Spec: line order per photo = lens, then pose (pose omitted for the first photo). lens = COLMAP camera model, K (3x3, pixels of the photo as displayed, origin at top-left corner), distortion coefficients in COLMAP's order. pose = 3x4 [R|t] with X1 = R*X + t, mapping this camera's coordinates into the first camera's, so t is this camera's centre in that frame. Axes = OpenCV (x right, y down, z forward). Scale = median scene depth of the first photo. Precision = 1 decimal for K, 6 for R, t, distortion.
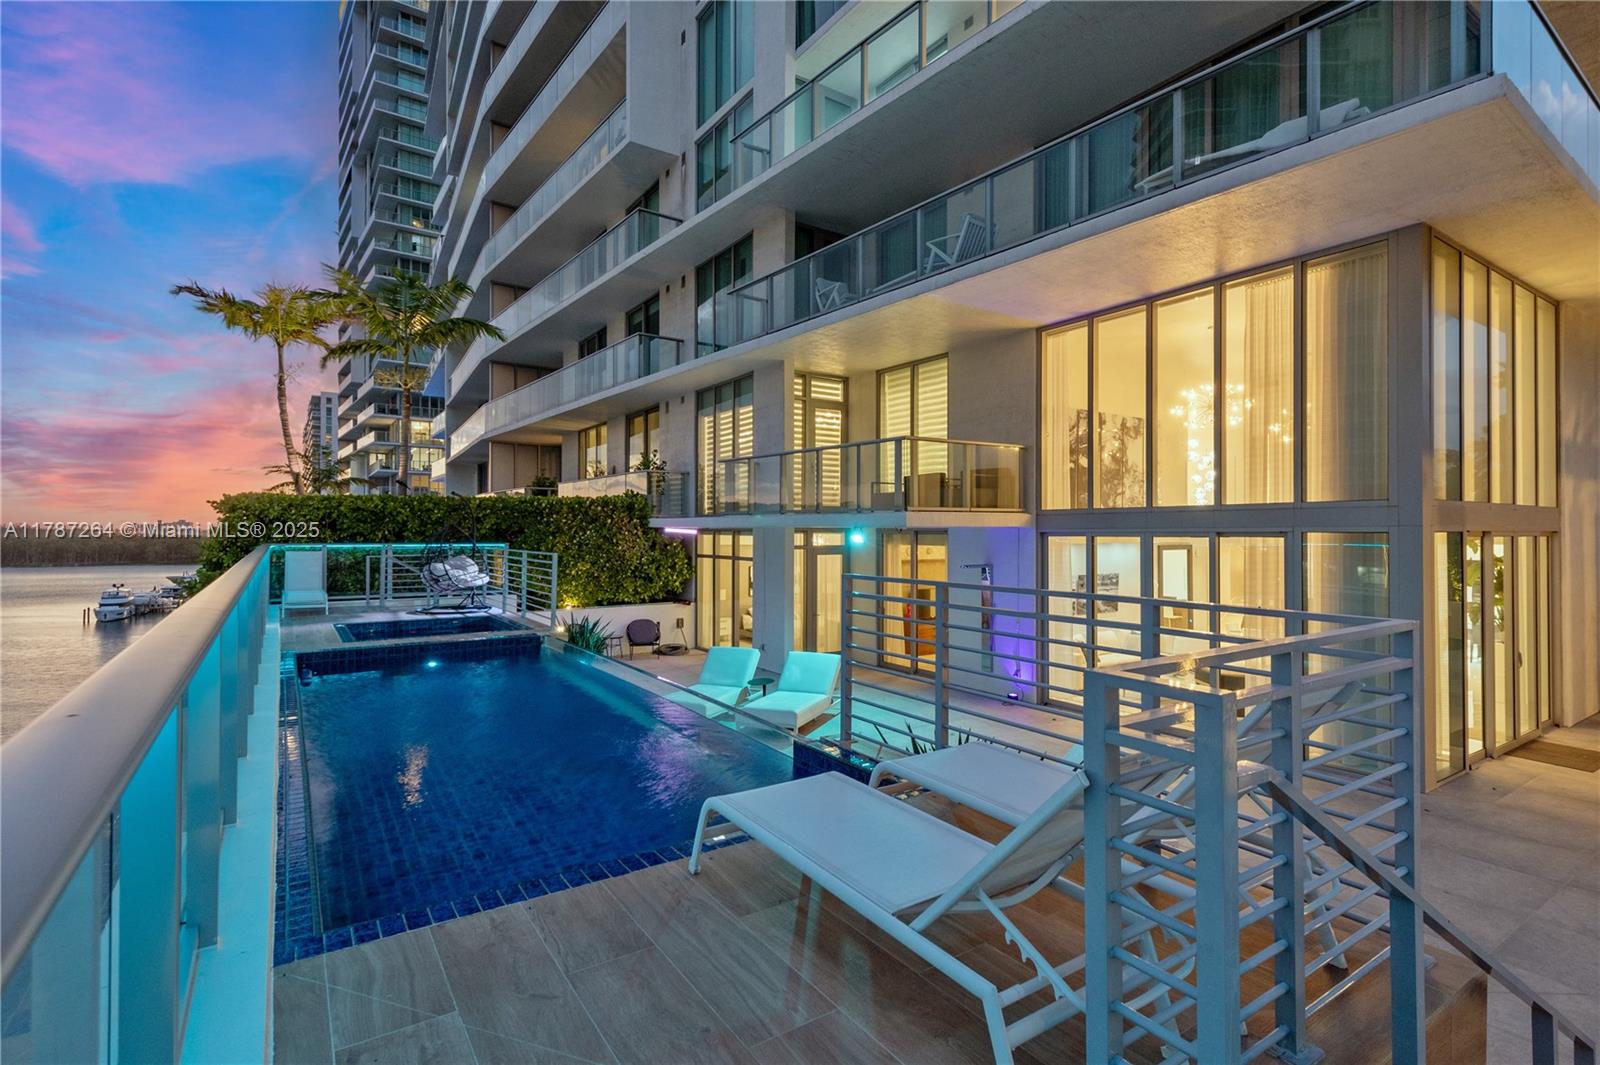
lens RADIAL K [[738.0, 0, 801.6], [0, 738.0, 526.5], [0, 0, 1]] dist [0.006540, -0.001275]
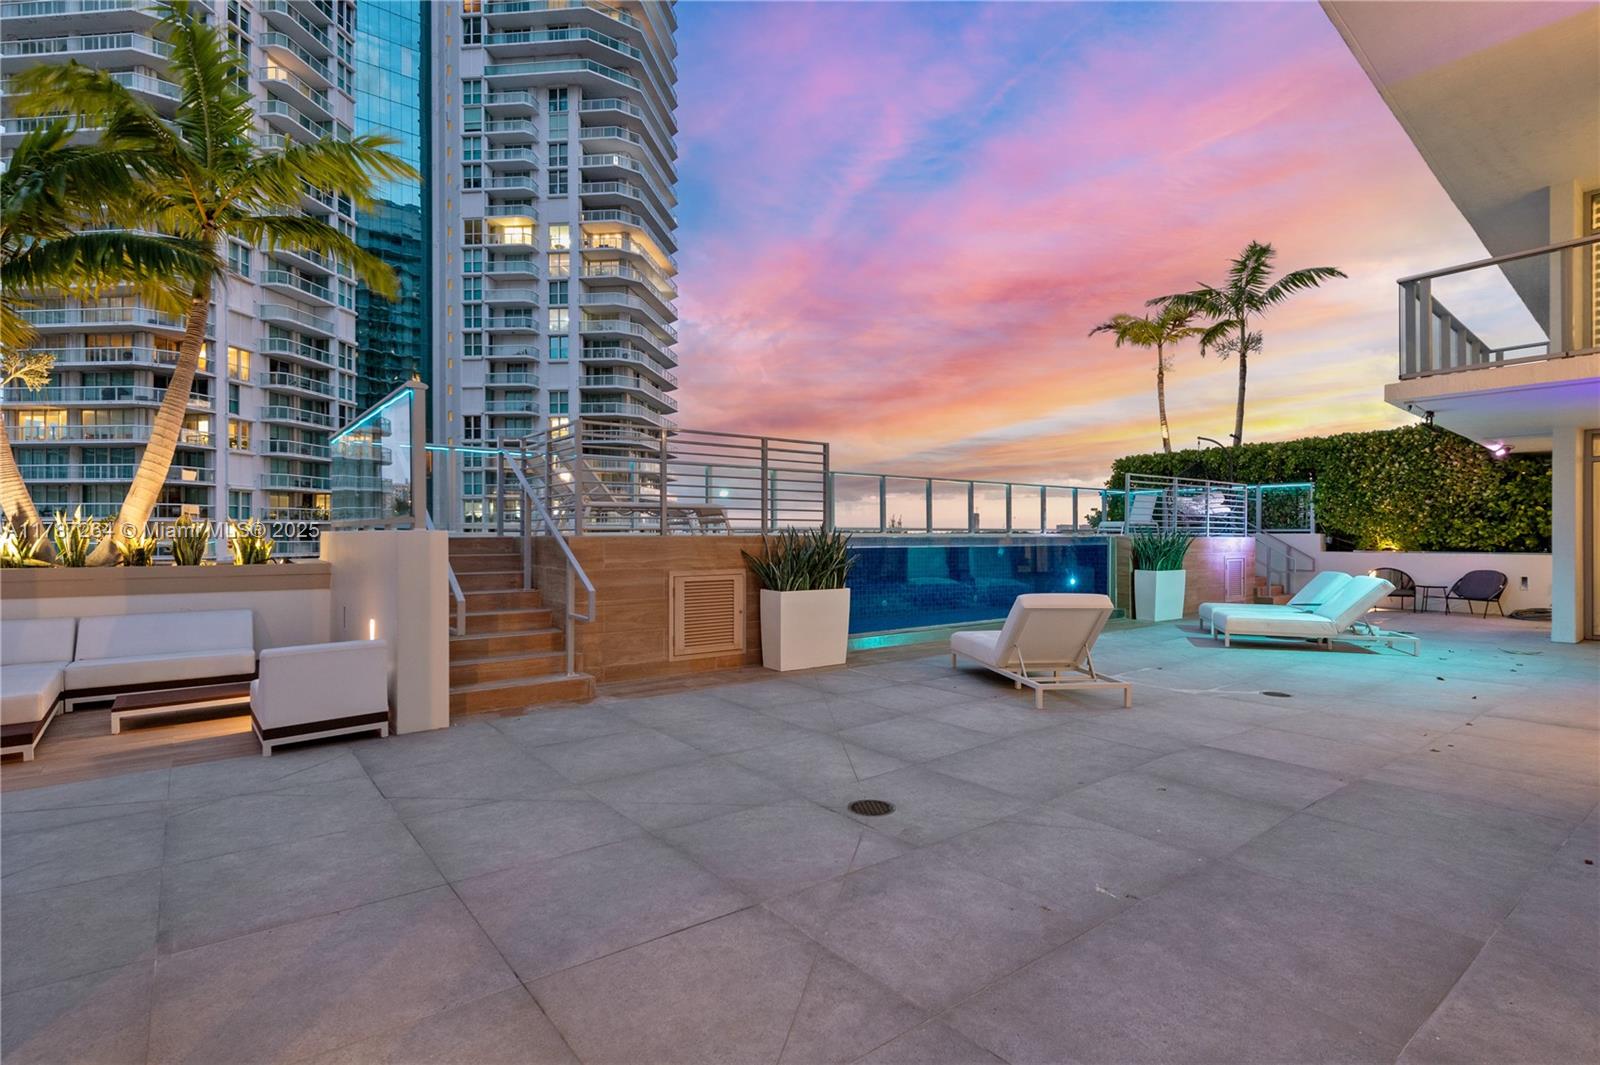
lens RADIAL K [[738.0, 0, 797.4], [0, 738.0, 535.3], [0, 0, 1]] dist [0.006540, -0.001275]
pose [[0.065508, -0.004419, -0.997842, 0.535246], [0.008377, 0.999957, -0.003879, 0.088648], [0.997817, -0.008104, 0.065542, 0.235654]]
